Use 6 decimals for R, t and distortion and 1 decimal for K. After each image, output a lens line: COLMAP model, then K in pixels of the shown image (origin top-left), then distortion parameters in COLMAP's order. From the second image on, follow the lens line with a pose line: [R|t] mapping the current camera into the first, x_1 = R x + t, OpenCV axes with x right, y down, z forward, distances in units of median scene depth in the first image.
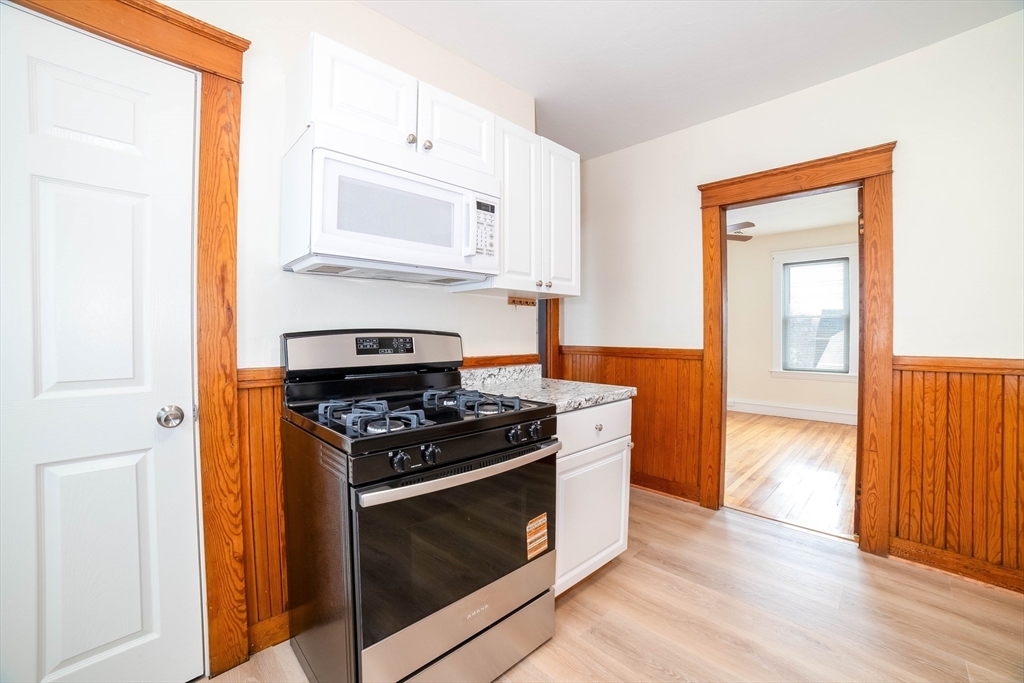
lens RADIAL K [[414.5, 0, 510.2], [0, 414.5, 338.6], [0, 0, 1]] dist [-0.102719, 0.031751]
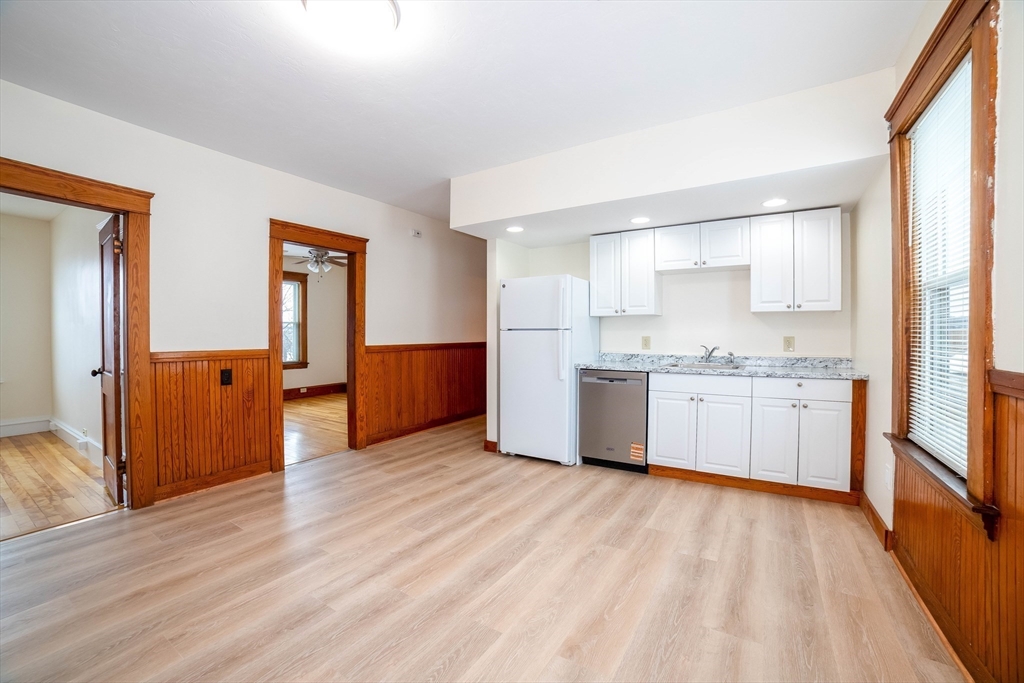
lens RADIAL K [[414.5, 0, 510.2], [0, 414.5, 338.6], [0, 0, 1]] dist [-0.102719, 0.031751]
pose [[-0.225598, -0.005541, 0.974205, -0.667898], [0.012085, 0.999891, 0.008486, 0.000306], [-0.974145, 0.013687, -0.225507, 0.095791]]
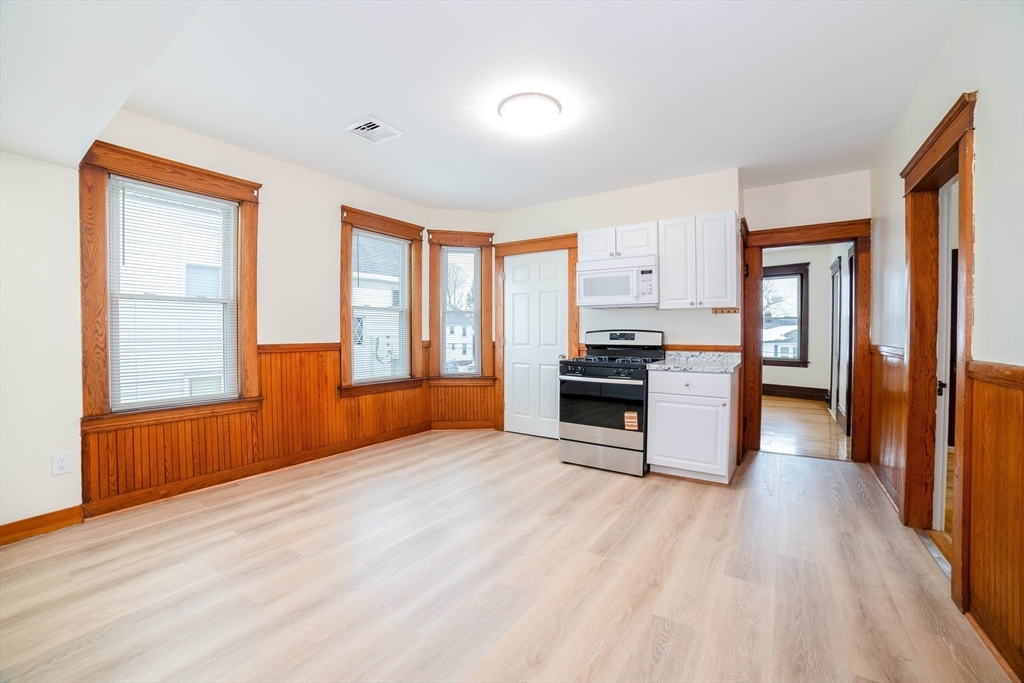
lens RADIAL K [[414.5, 0, 510.2], [0, 414.5, 338.6], [0, 0, 1]] dist [-0.102719, 0.031751]
pose [[0.199027, 0.017553, -0.979837, 1.776527], [-0.012182, 0.999807, 0.015437, -0.000691], [0.979918, 0.008864, 0.199202, -0.103300]]
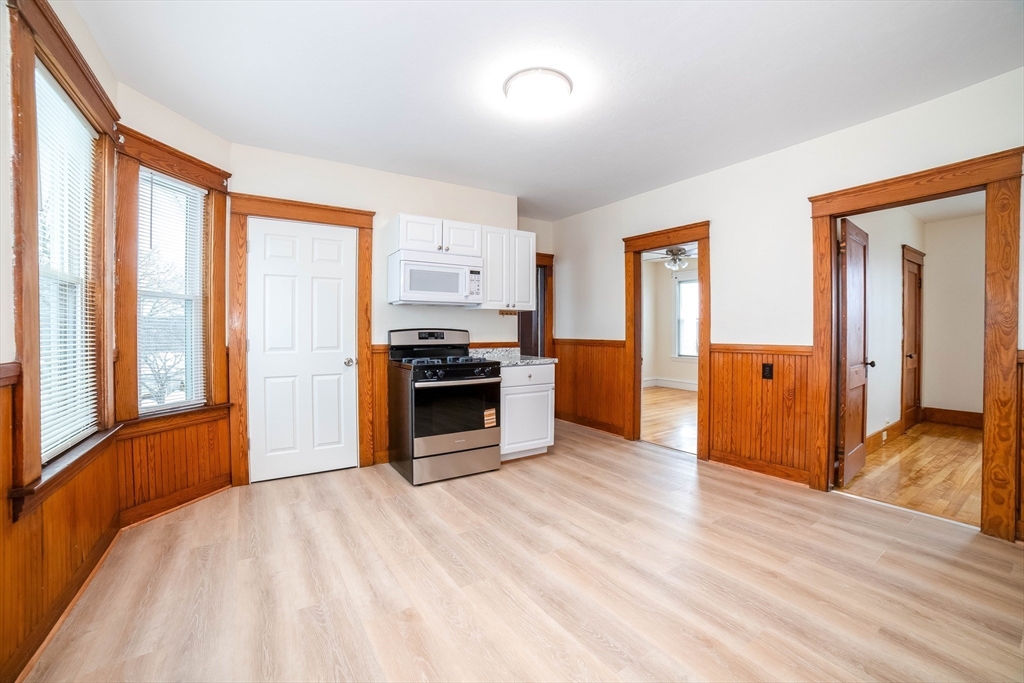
lens RADIAL K [[414.5, 0, 510.2], [0, 414.5, 338.6], [0, 0, 1]] dist [-0.102719, 0.031751]
pose [[0.982050, 0.004962, -0.188553, 0.510179], [-0.003447, 0.999959, 0.008365, 0.010818], [0.188587, -0.007565, 0.982027, -1.063763]]
